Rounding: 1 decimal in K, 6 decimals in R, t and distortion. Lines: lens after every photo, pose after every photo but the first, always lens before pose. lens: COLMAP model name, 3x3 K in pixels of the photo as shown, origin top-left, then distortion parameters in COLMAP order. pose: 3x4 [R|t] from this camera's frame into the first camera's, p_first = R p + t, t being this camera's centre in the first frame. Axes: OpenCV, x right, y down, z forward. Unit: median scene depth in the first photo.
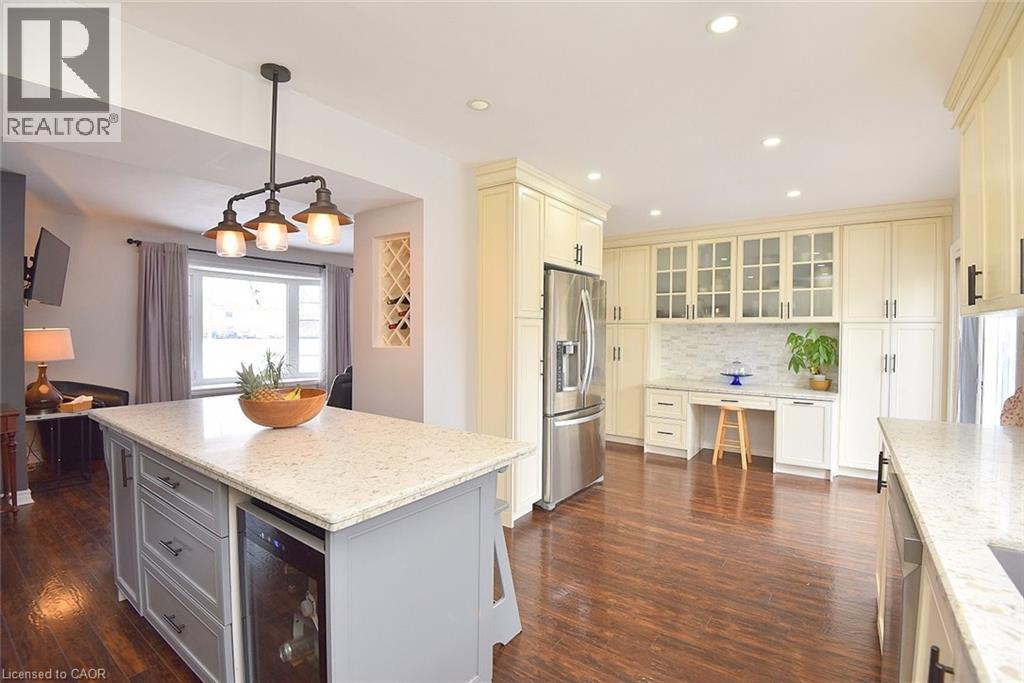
lens RADIAL K [[482.9, 0, 512.7], [0, 482.9, 340.2], [0, 0, 1]] dist [-0.034157, -0.002669]
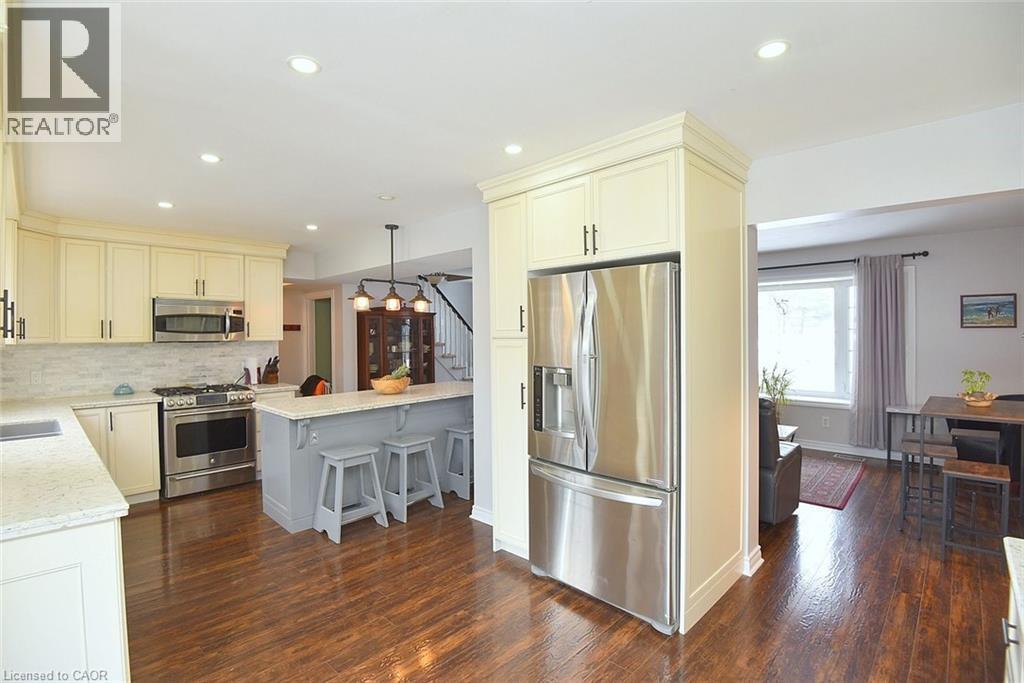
lens RADIAL K [[482.9, 0, 519.5], [0, 482.9, 336.4], [0, 0, 1]] dist [-0.034157, -0.002669]
pose [[-0.160863, 0.001732, -0.986975, 0.878841], [-0.009449, 0.999950, 0.003294, -0.049180], [0.986932, 0.009856, -0.160838, 1.091821]]
